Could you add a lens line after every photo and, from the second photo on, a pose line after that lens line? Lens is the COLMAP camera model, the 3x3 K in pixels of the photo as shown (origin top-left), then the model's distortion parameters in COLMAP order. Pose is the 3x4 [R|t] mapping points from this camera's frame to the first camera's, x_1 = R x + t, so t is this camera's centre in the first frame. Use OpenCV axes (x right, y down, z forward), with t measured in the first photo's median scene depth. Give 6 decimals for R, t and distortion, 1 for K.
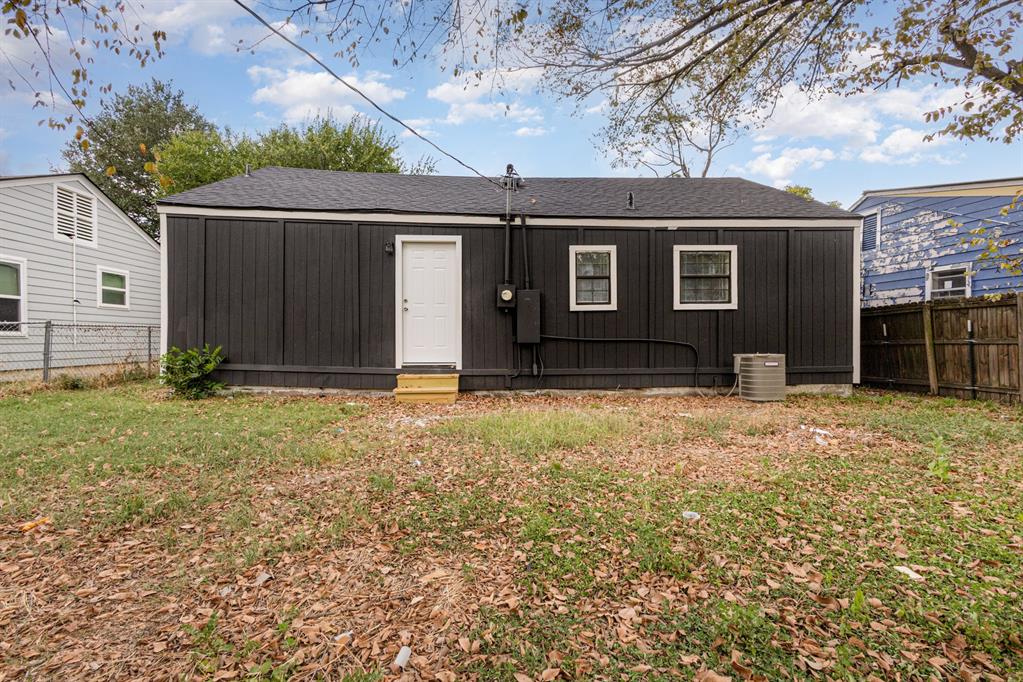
lens RADIAL K [[477.9, 0, 505.6], [0, 477.9, 336.6], [0, 0, 1]] dist [0.008536, -0.002265]
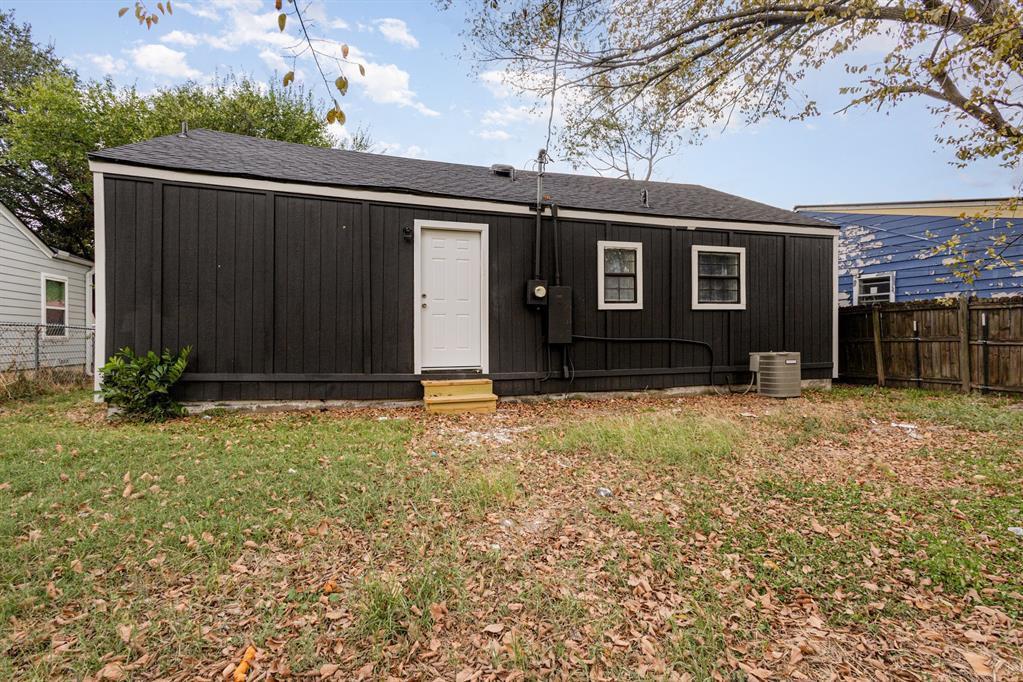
lens RADIAL K [[477.9, 0, 517.1], [0, 477.9, 337.9], [0, 0, 1]] dist [0.008536, -0.002265]
pose [[0.969859, -0.004601, 0.243623, -0.256791], [0.003954, 0.999987, 0.003144, -0.000847], [-0.243635, -0.002086, 0.969865, 0.116665]]
